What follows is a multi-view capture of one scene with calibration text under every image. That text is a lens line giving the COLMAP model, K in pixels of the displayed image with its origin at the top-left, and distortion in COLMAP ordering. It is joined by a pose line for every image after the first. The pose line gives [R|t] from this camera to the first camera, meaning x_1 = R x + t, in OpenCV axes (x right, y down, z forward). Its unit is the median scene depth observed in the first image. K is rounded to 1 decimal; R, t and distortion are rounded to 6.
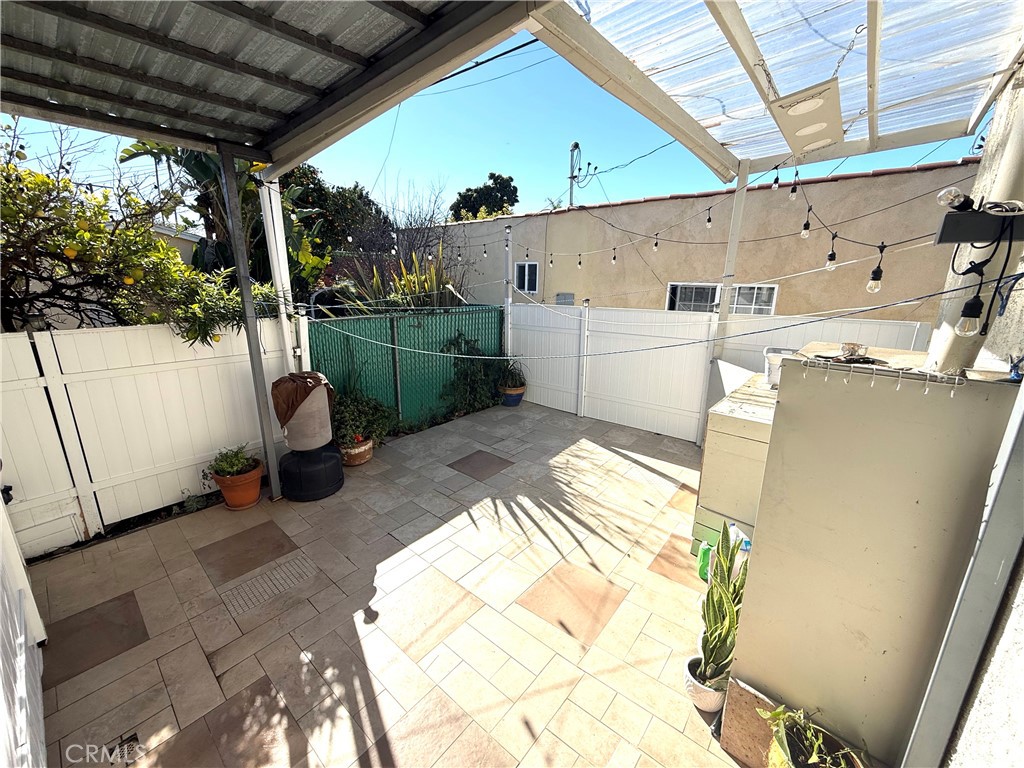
lens RADIAL K [[408.2, 0, 507.9], [0, 408.2, 382.3], [0, 0, 1]] dist [0.000393, 0.000542]
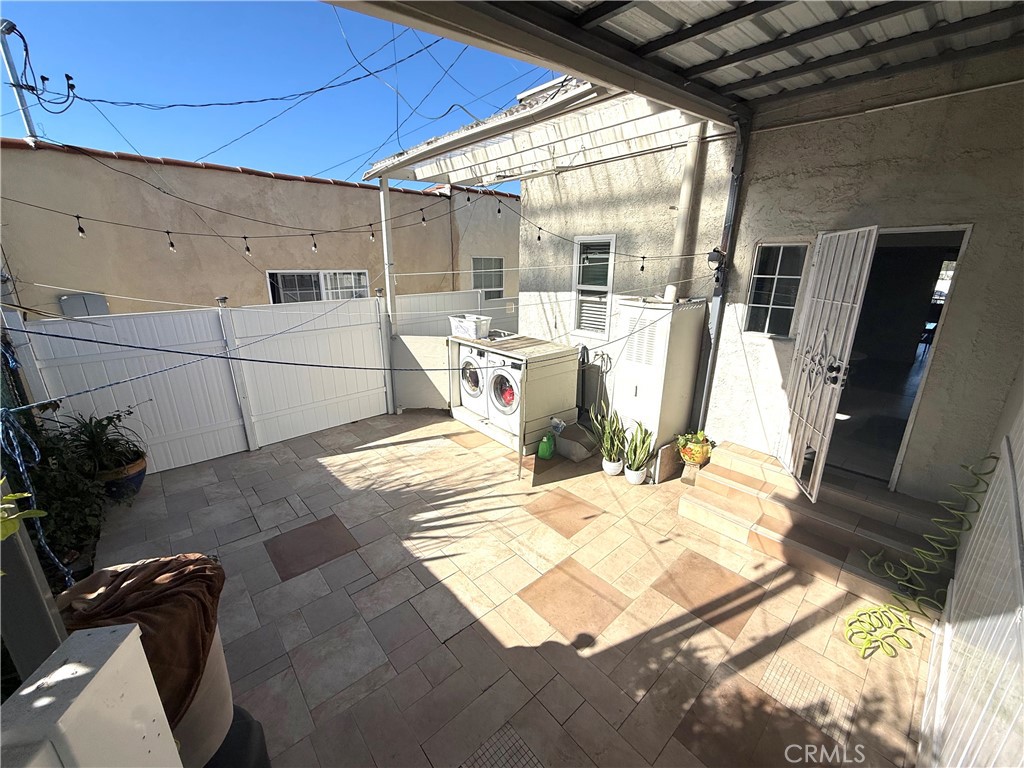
lens RADIAL K [[408.2, 0, 514.6], [0, 408.2, 379.3], [0, 0, 1]] dist [0.000393, 0.000542]
pose [[0.119291, -0.288182, 0.950116, -0.639931], [0.246208, 0.935646, 0.252880, -0.160386], [-0.961848, 0.203760, 0.182567, 0.512902]]
